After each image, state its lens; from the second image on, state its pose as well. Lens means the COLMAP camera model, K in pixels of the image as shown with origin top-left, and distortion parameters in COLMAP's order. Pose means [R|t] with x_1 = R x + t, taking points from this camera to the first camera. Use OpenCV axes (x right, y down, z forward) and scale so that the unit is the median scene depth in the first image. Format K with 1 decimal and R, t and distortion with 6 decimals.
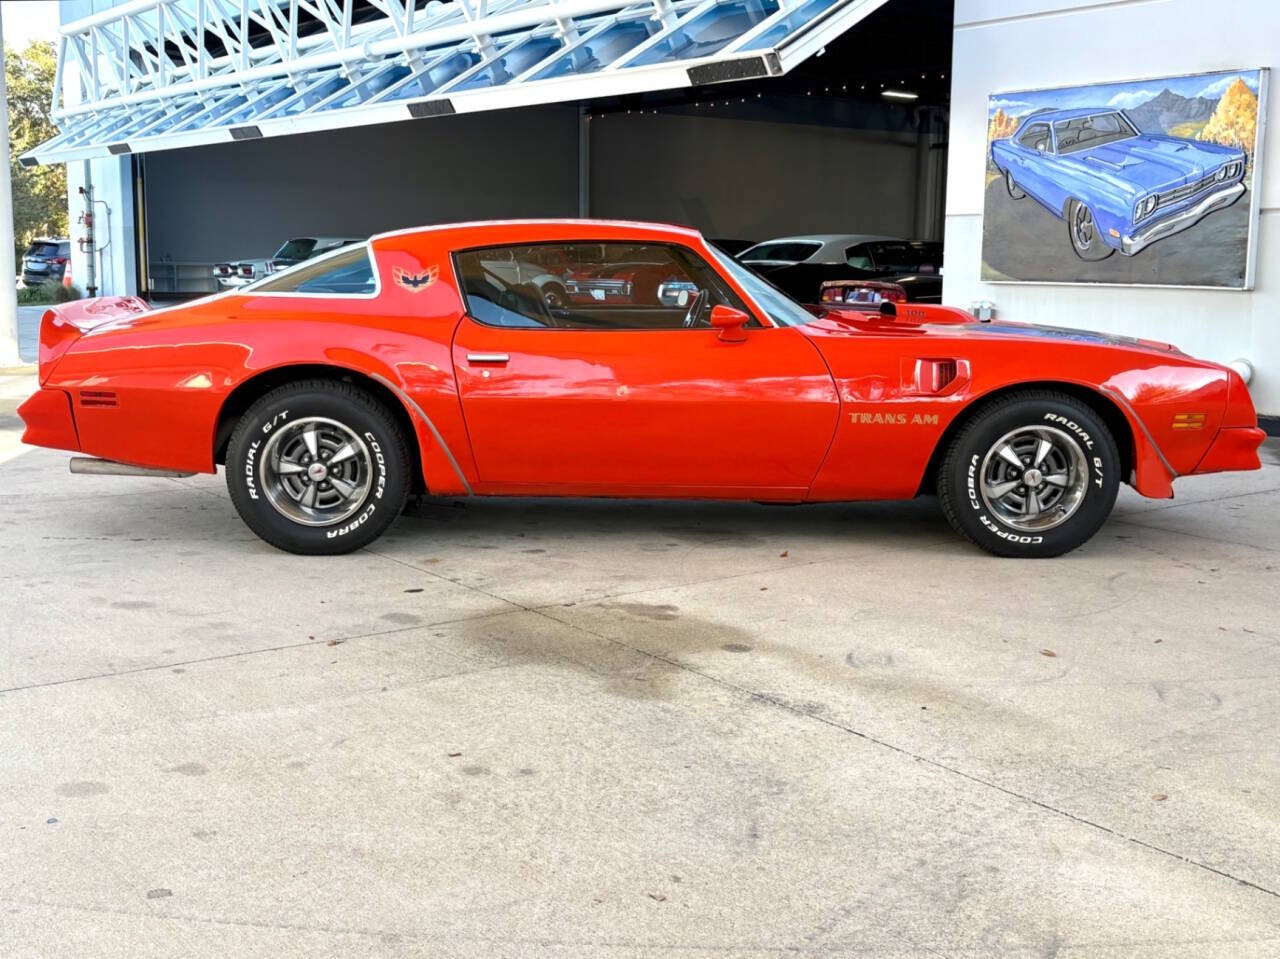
lens RADIAL K [[1594.9, 0, 640.4], [0, 1594.9, 458.9], [0, 0, 1]] dist [0.052035, -0.045106]
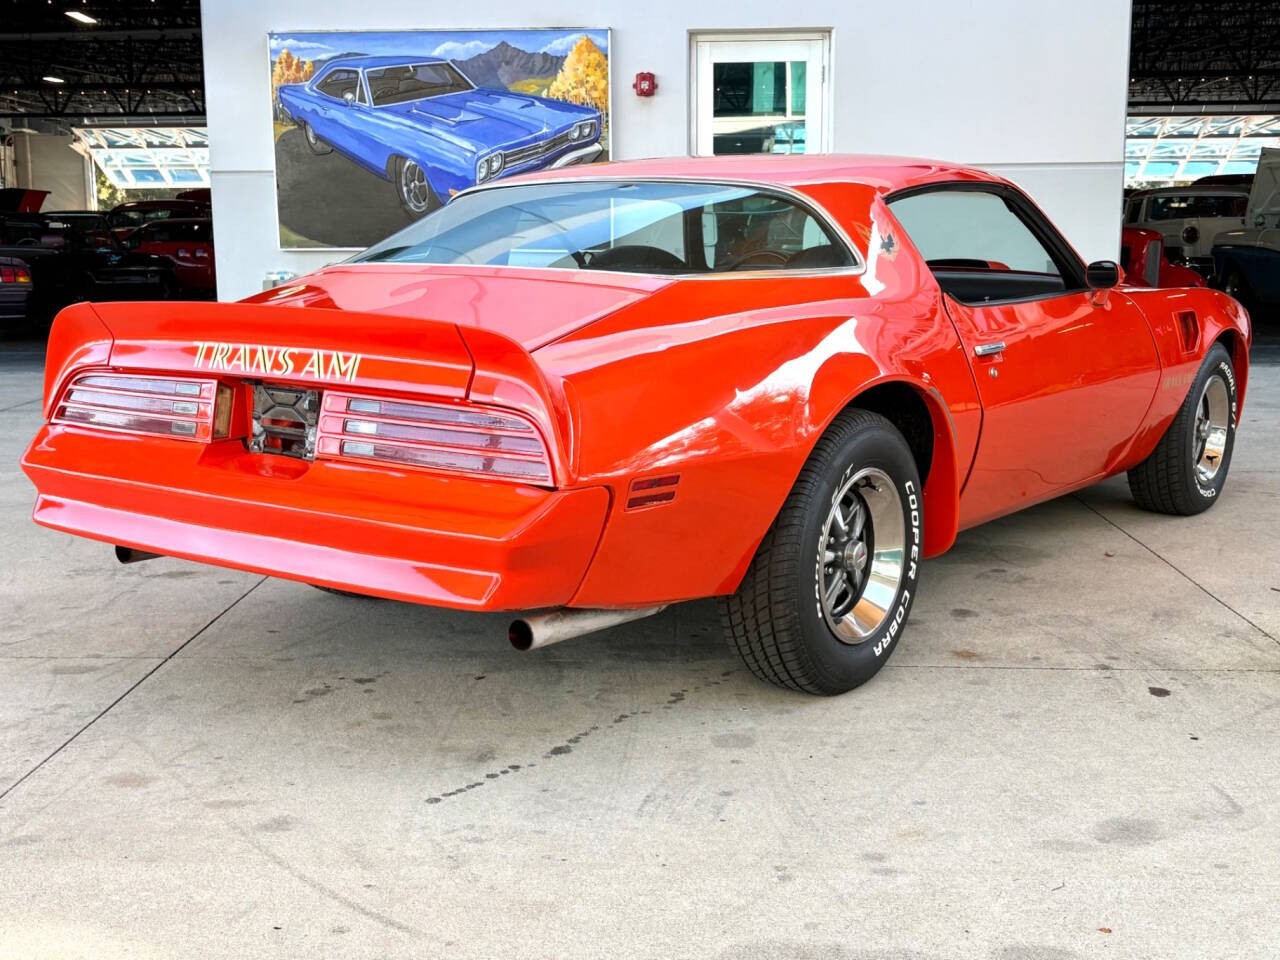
lens RADIAL K [[1532.8, 0, 633.2], [0, 1532.8, 476.9], [0, 0, 1]] dist [0.180377, -0.542726]
pose [[0.630784, -0.141525, 0.762943, -0.357834], [0.116709, 0.989346, 0.087031, -0.042752], [-0.767132, 0.034145, 0.640580, 0.343886]]
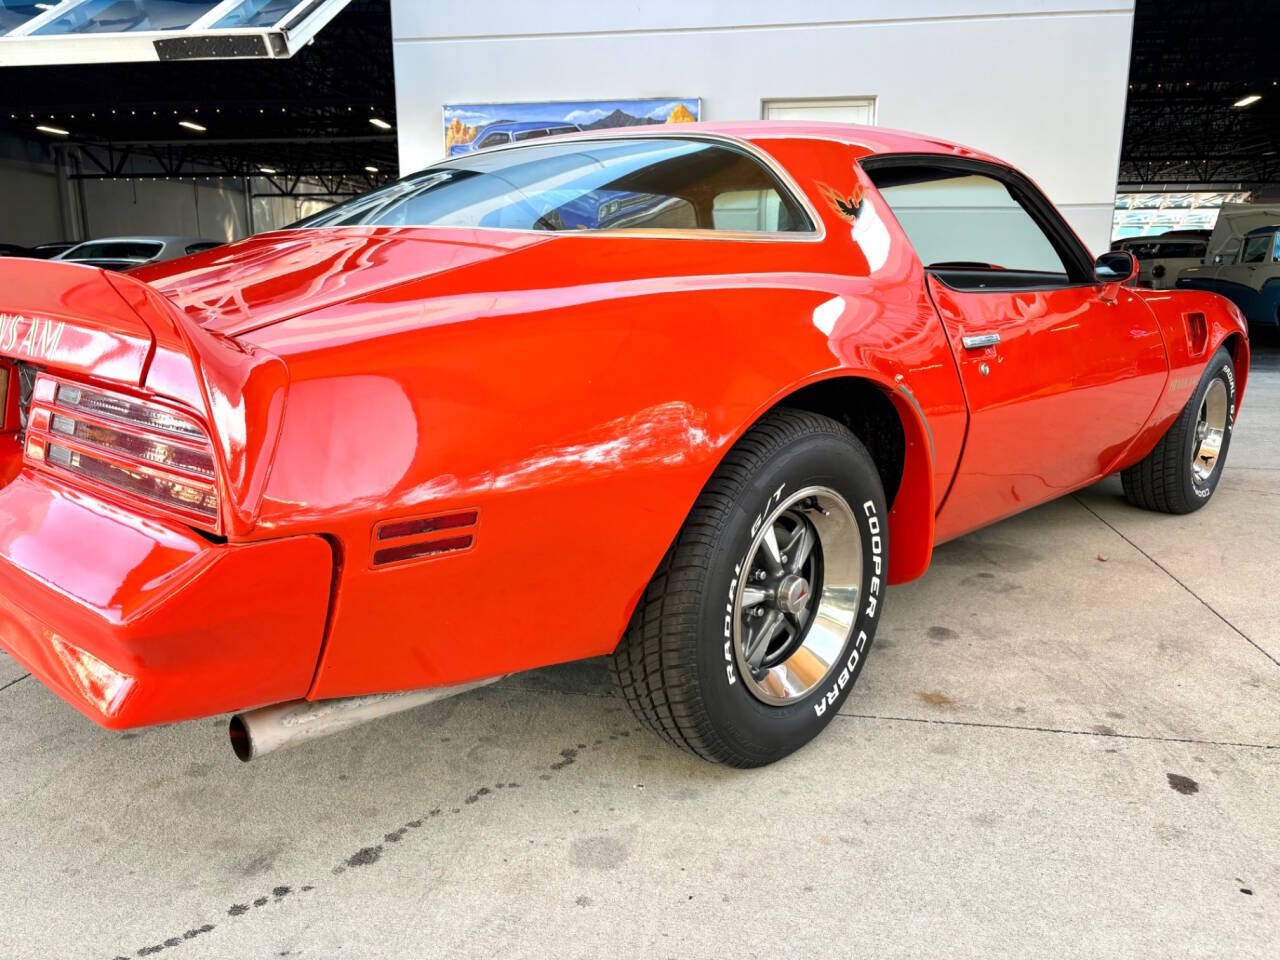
lens RADIAL K [[990.1, 0, 641.9], [0, 990.1, 481.6], [0, 0, 1]] dist [0.028278, -0.001422]
pose [[0.718236, -0.154827, 0.678355, -0.221564], [0.099152, 0.987754, 0.120463, -0.034617], [-0.688699, -0.019261, 0.724792, 0.408616]]
